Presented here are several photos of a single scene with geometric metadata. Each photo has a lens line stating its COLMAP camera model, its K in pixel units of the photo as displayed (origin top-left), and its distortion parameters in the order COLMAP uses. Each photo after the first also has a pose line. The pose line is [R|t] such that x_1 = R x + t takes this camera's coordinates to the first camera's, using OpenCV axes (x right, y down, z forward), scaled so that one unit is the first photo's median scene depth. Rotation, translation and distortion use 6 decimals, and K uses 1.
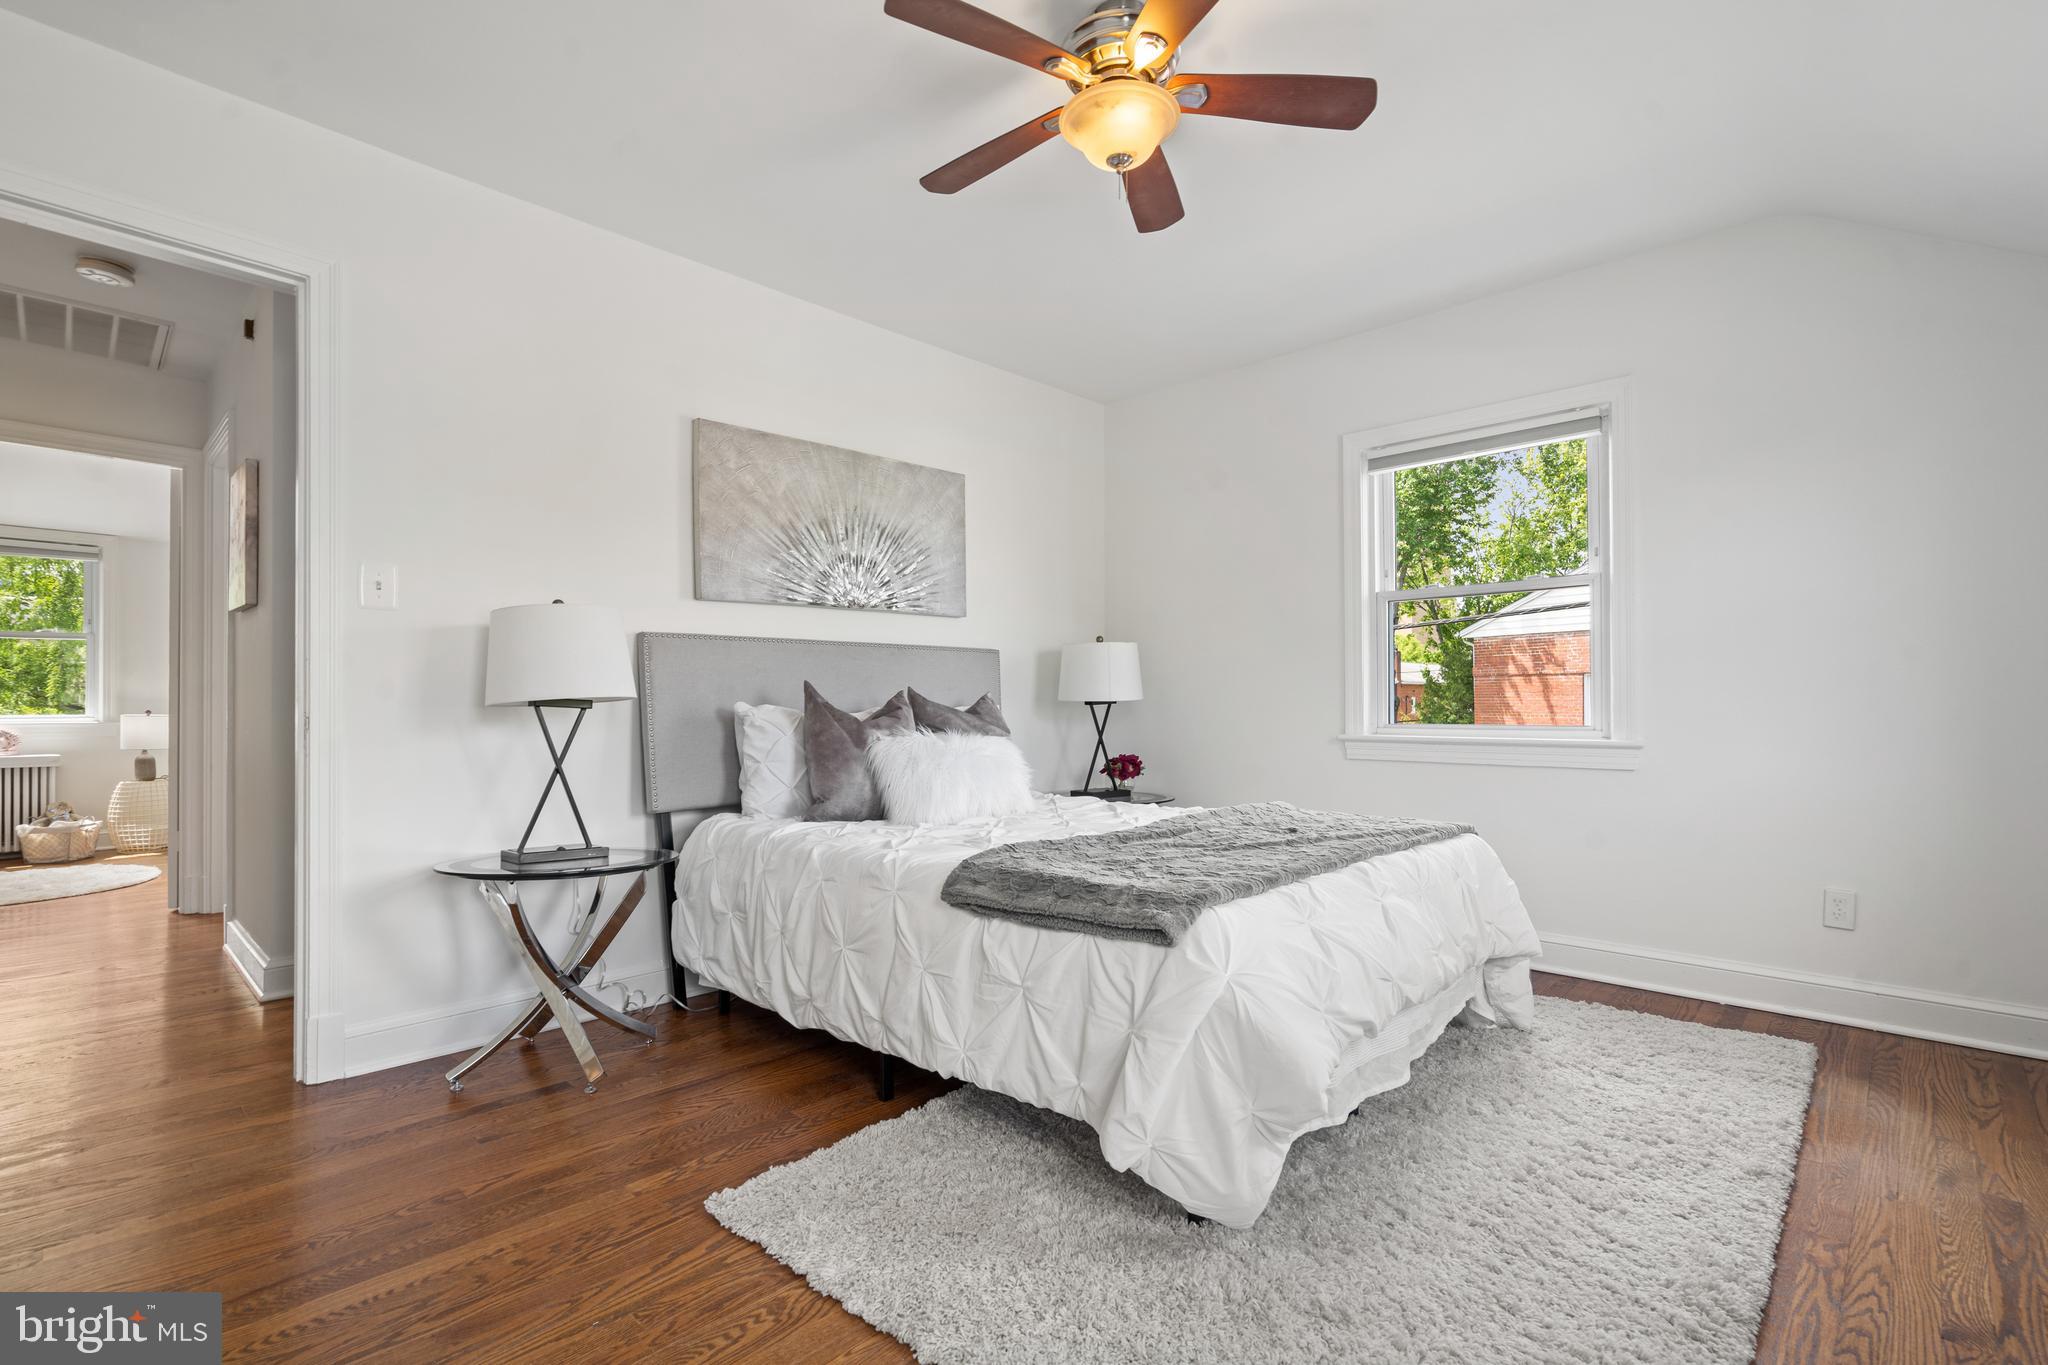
lens RADIAL K [[948.1, 0, 1019.6], [0, 948.1, 675.6], [0, 0, 1]] dist [-0.001483, 0.000181]
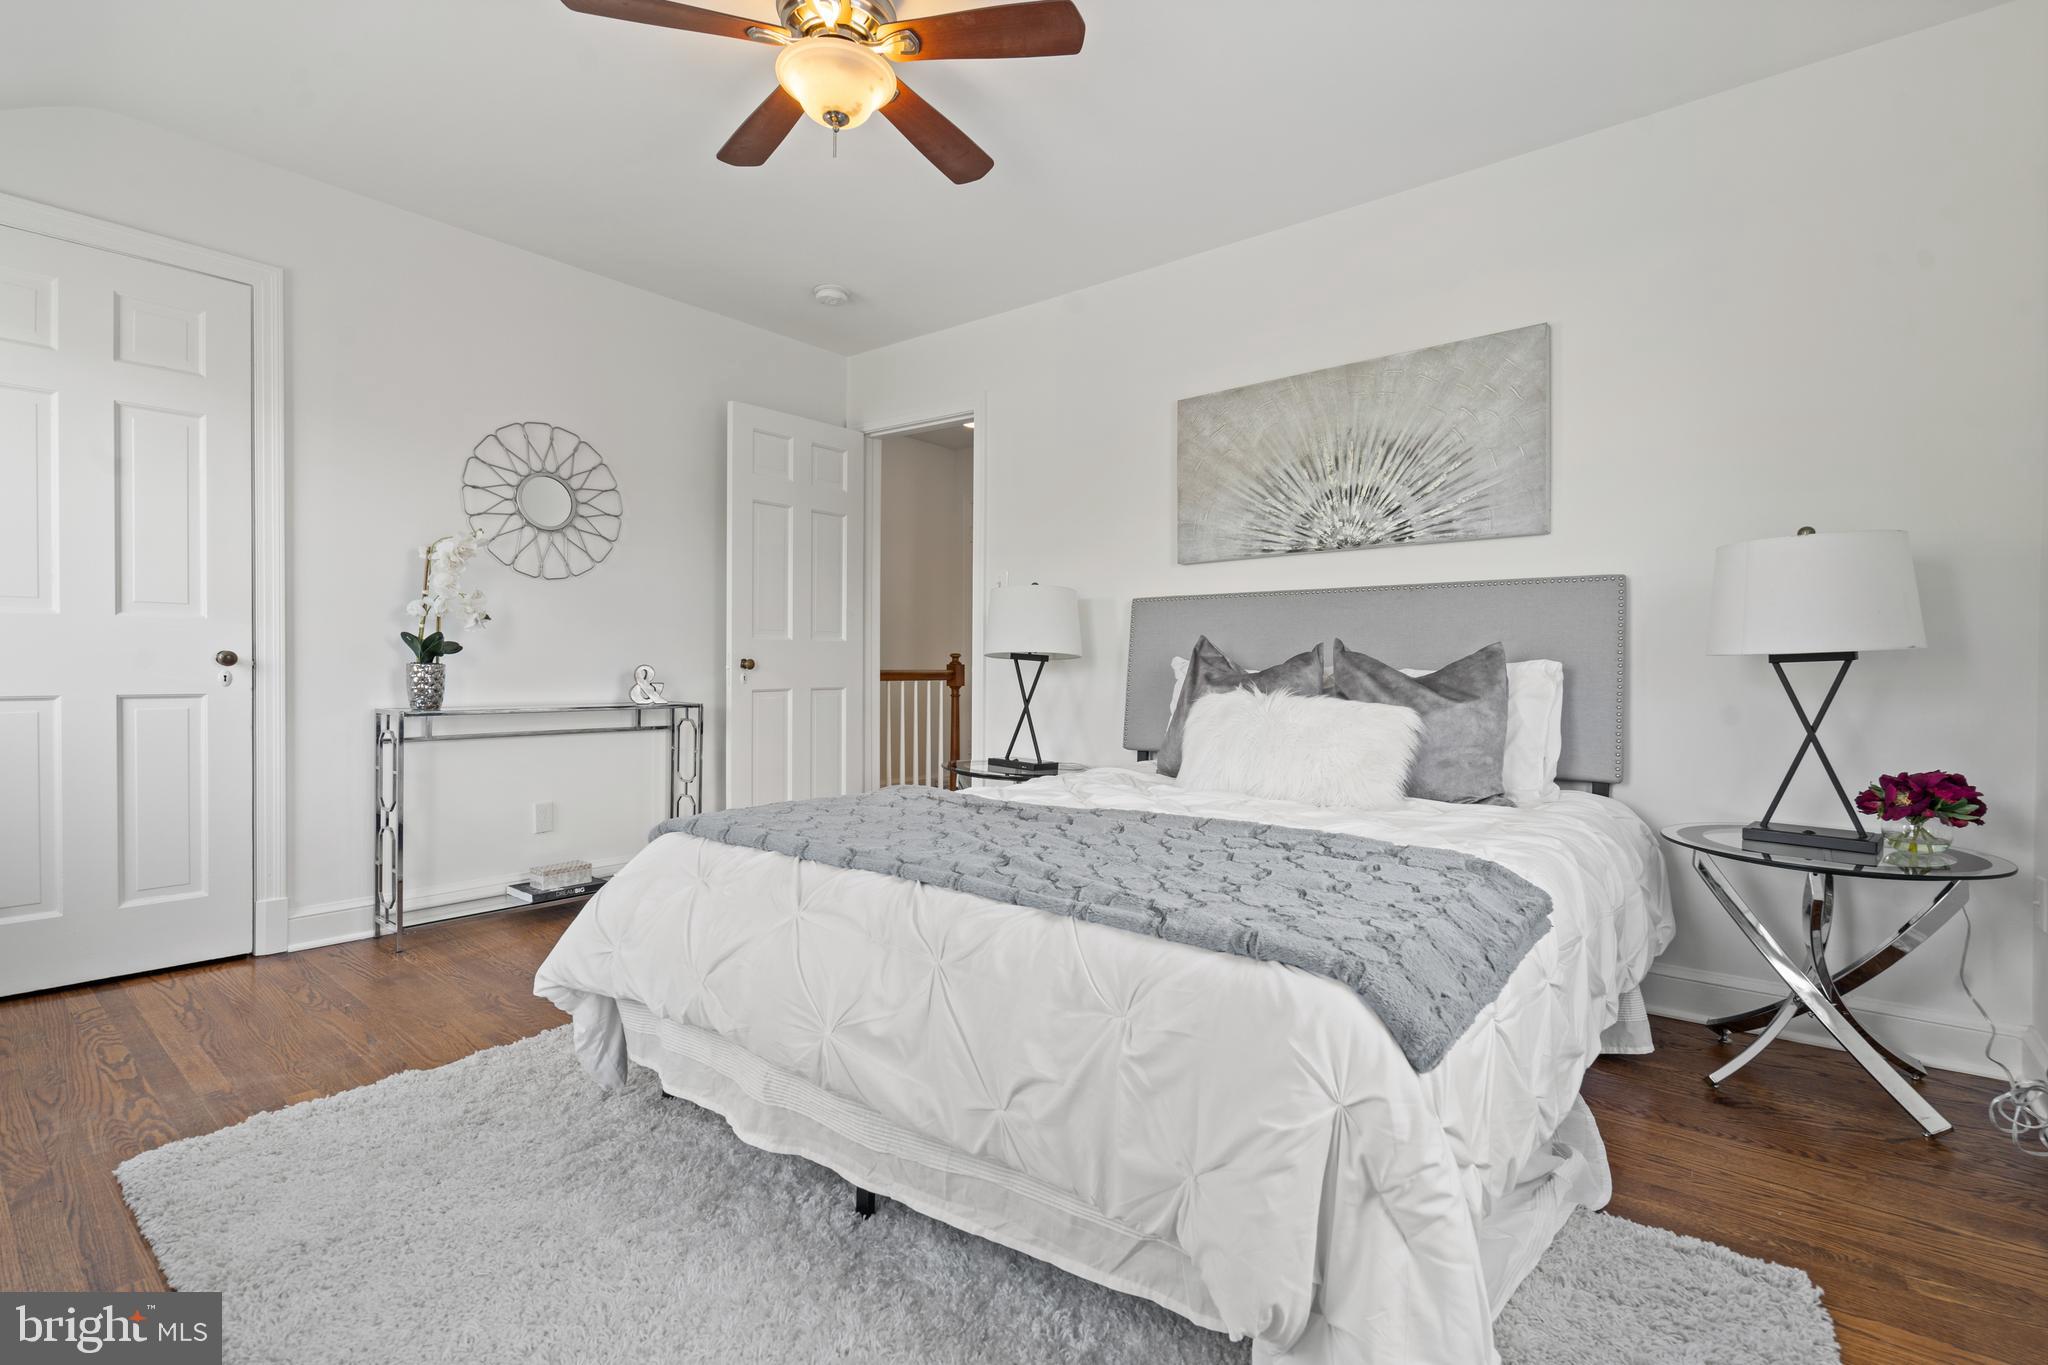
lens RADIAL K [[948.1, 0, 1019.6], [0, 948.1, 675.6], [0, 0, 1]] dist [-0.001483, 0.000181]
pose [[0.087285, 0.019204, -0.995998, 0.667540], [0.028282, 0.999363, 0.021748, 0.017992], [0.995782, -0.030067, 0.086686, 0.629148]]
